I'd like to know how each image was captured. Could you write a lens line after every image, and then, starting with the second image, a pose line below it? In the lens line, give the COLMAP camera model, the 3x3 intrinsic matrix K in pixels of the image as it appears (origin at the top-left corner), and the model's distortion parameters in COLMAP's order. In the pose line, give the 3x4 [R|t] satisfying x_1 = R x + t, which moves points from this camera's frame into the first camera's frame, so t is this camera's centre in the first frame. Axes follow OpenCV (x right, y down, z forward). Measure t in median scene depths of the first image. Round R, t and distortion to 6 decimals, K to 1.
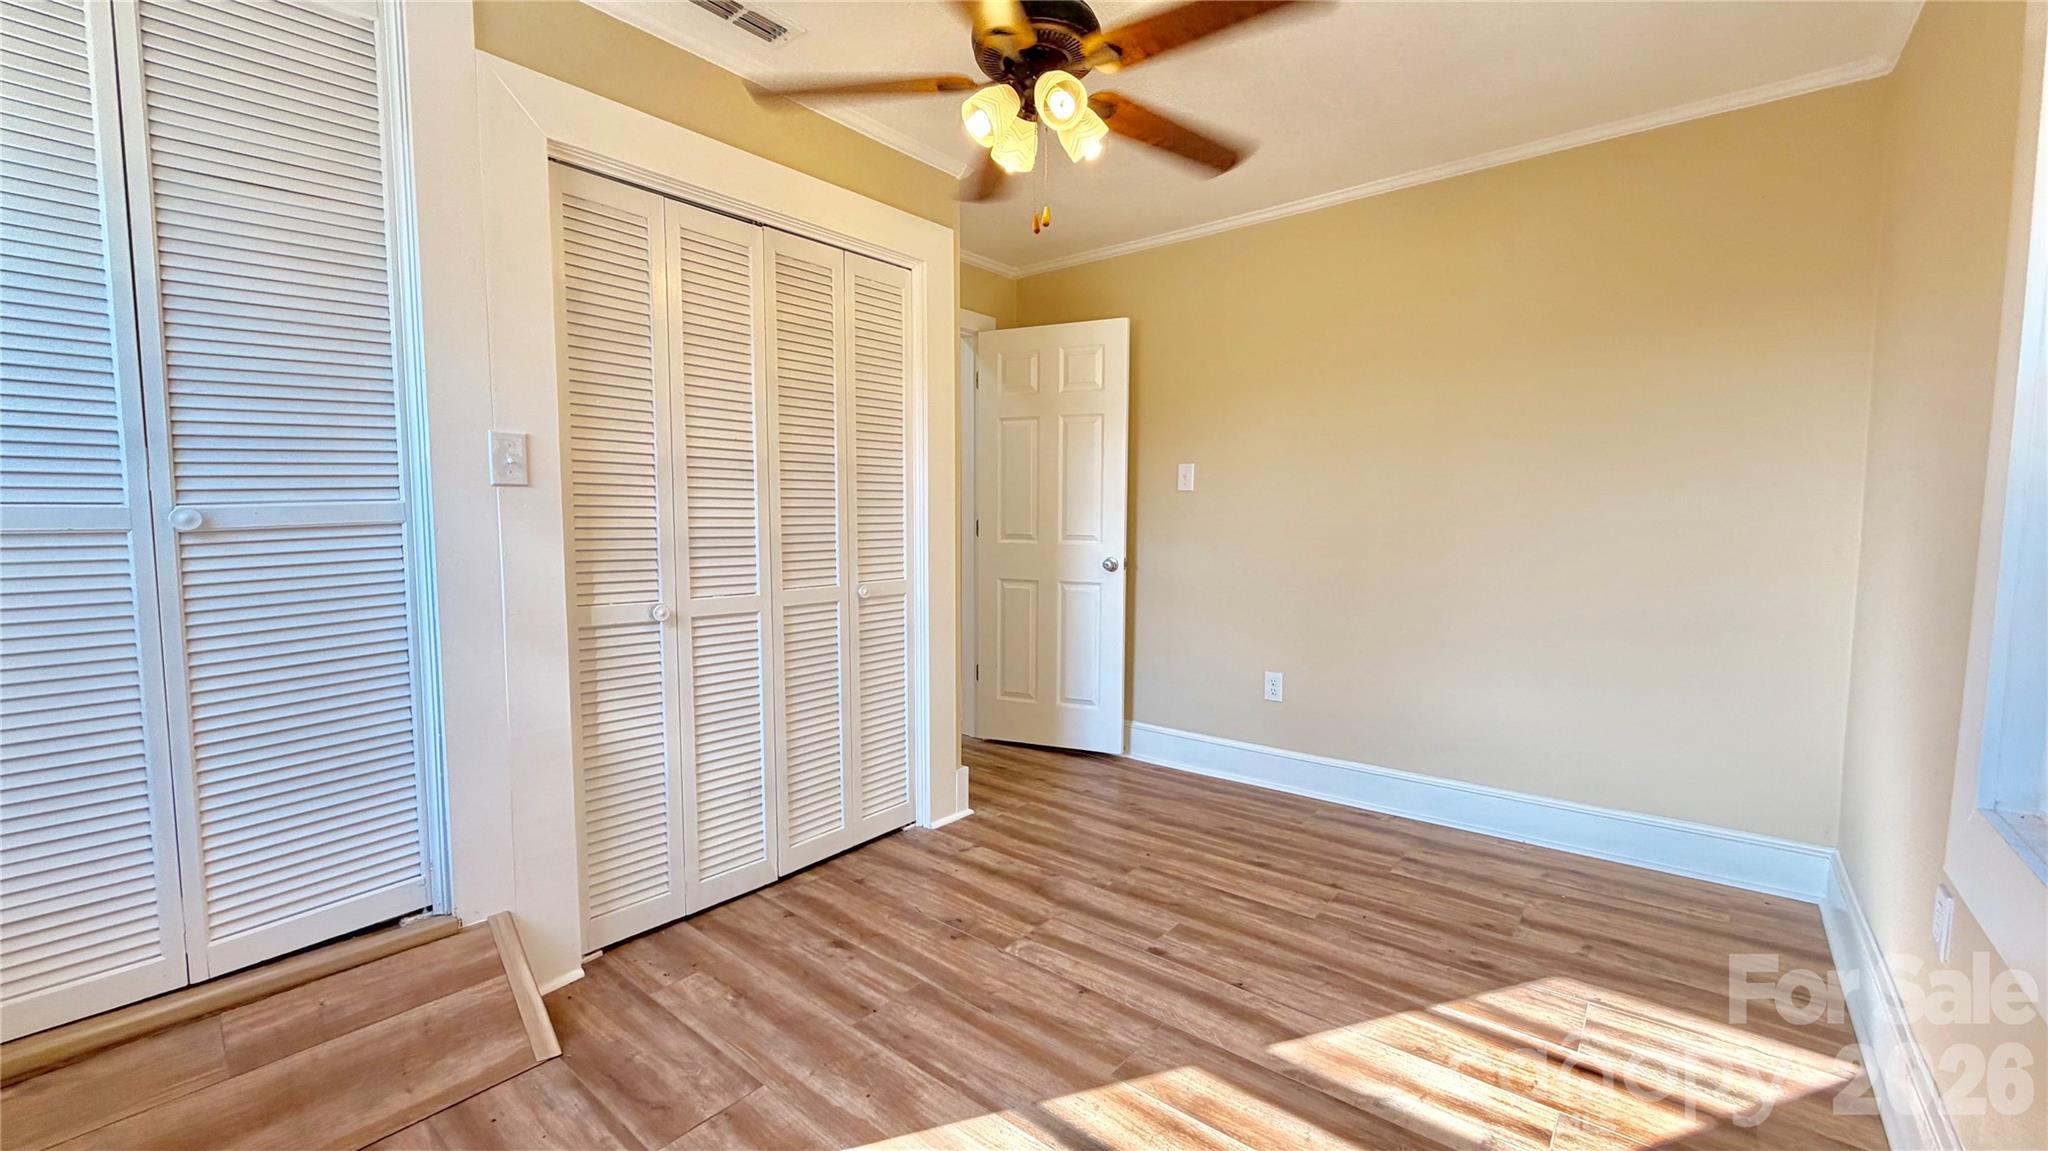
lens RADIAL K [[814.0, 0, 1017.8], [0, 814.0, 574.3], [0, 0, 1]] dist [-0.000465, 0.000199]
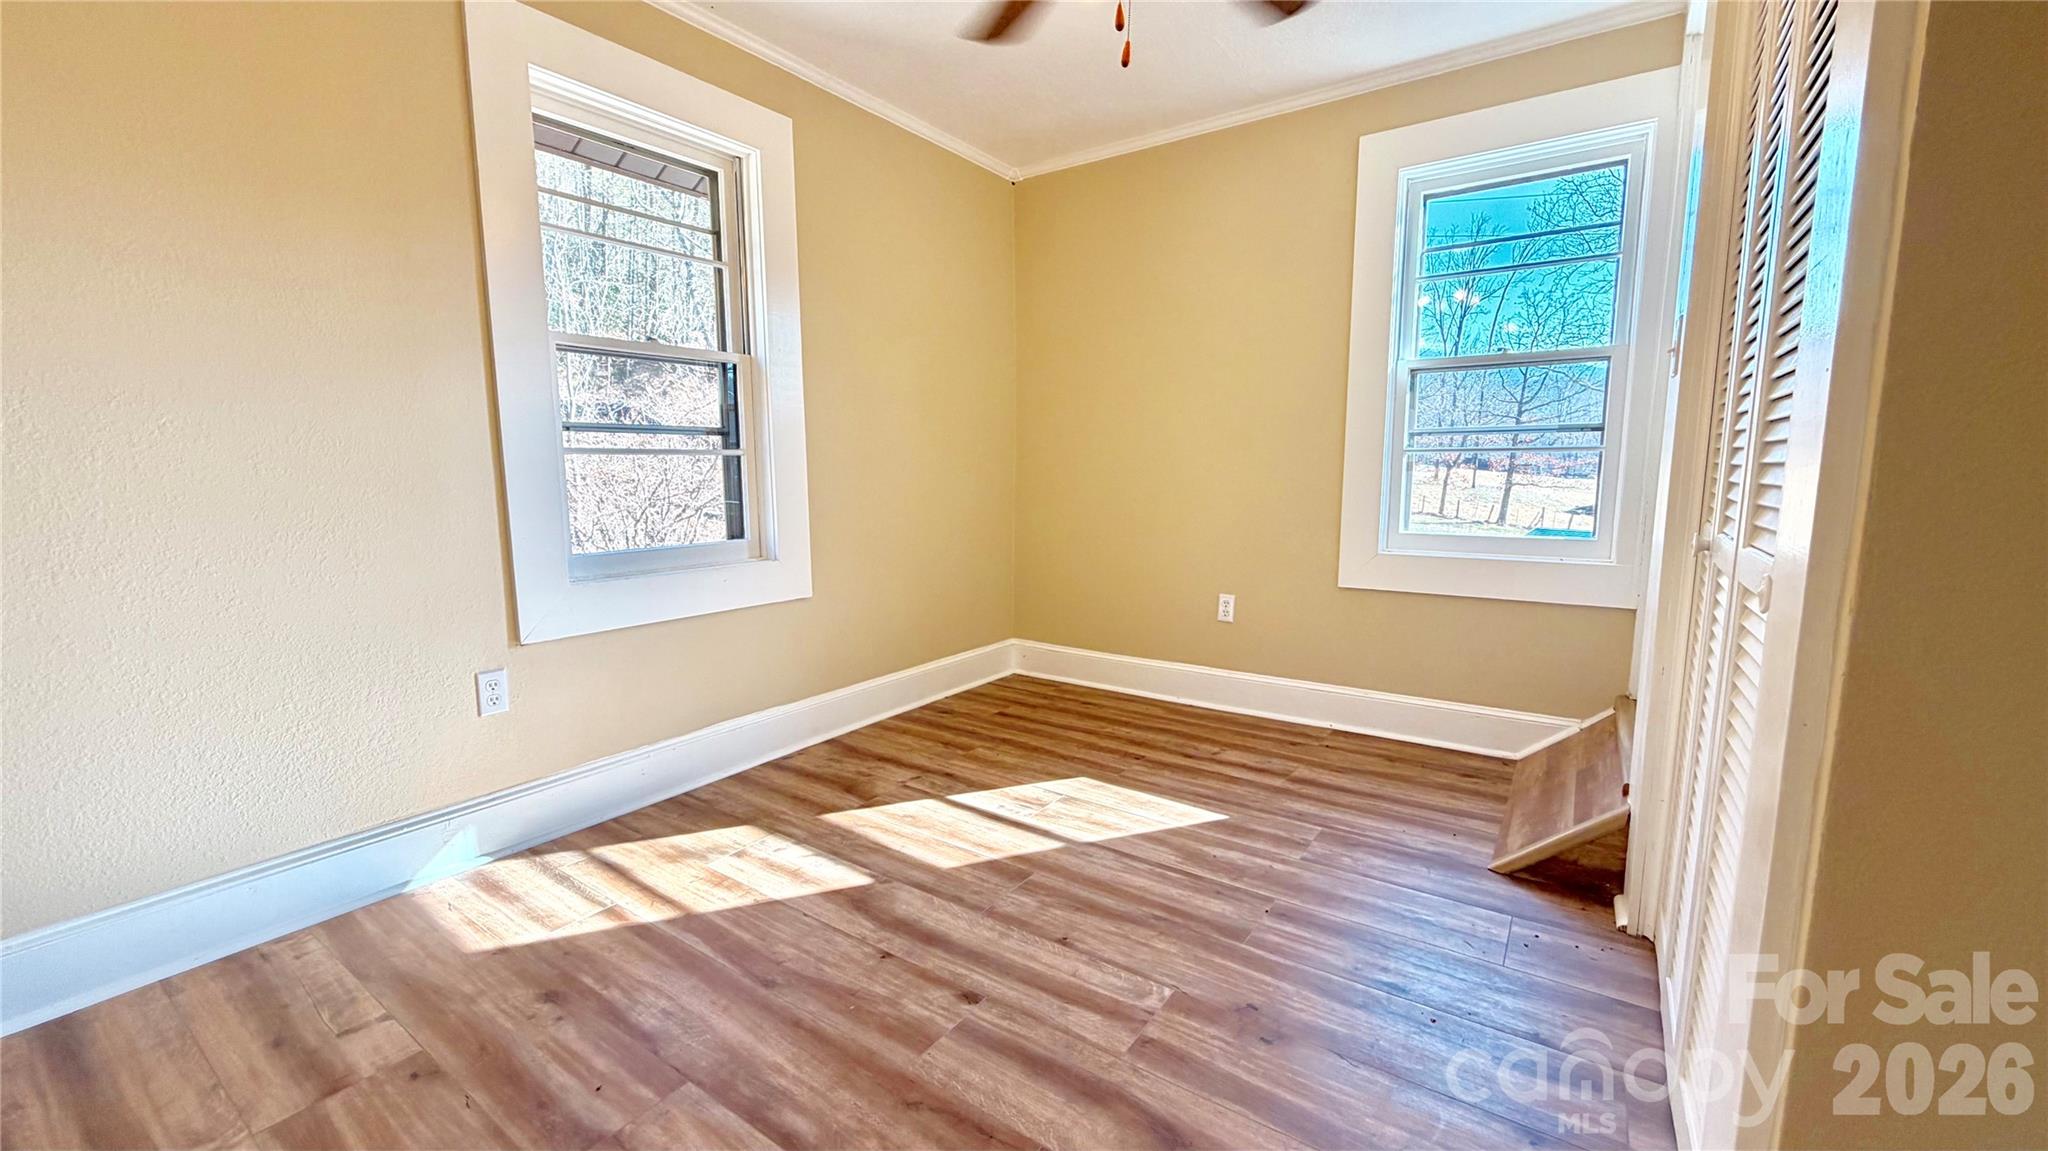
lens RADIAL K [[814.0, 0, 1017.8], [0, 814.0, 574.3], [0, 0, 1]] dist [-0.000465, 0.000199]
pose [[-0.996947, 0.015637, -0.076499, 0.179062], [-0.000783, 0.977688, 0.210059, -0.071630], [0.078077, 0.209477, -0.974691, 1.658998]]
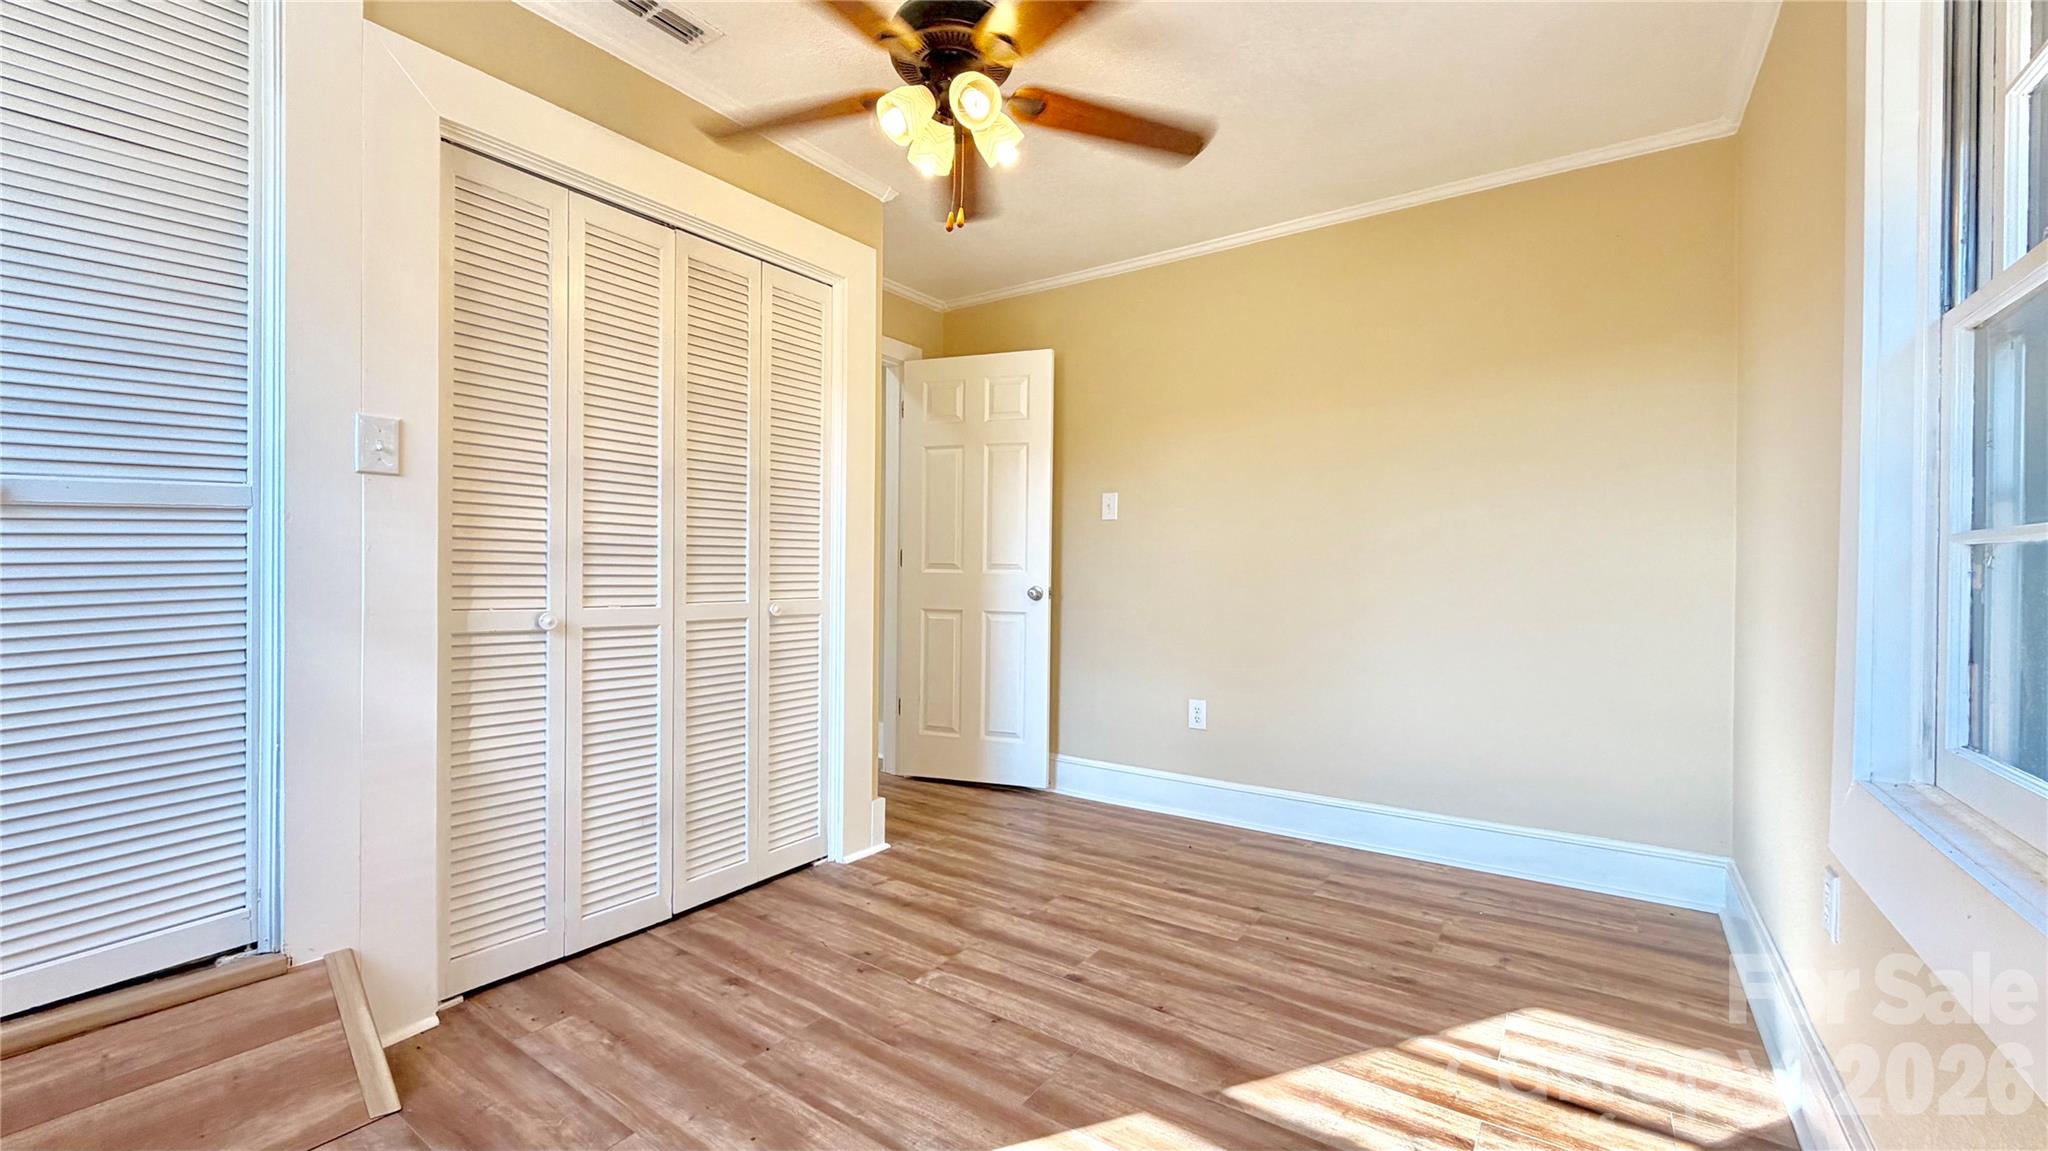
lens RADIAL K [[814.0, 0, 1017.8], [0, 814.0, 574.3], [0, 0, 1]] dist [-0.000465, 0.000199]
pose [[0.996856, 0.007727, 0.078859, 0.025168], [-0.002235, 0.997580, -0.069498, 0.059082], [-0.079205, 0.069103, 0.994460, 0.026326]]
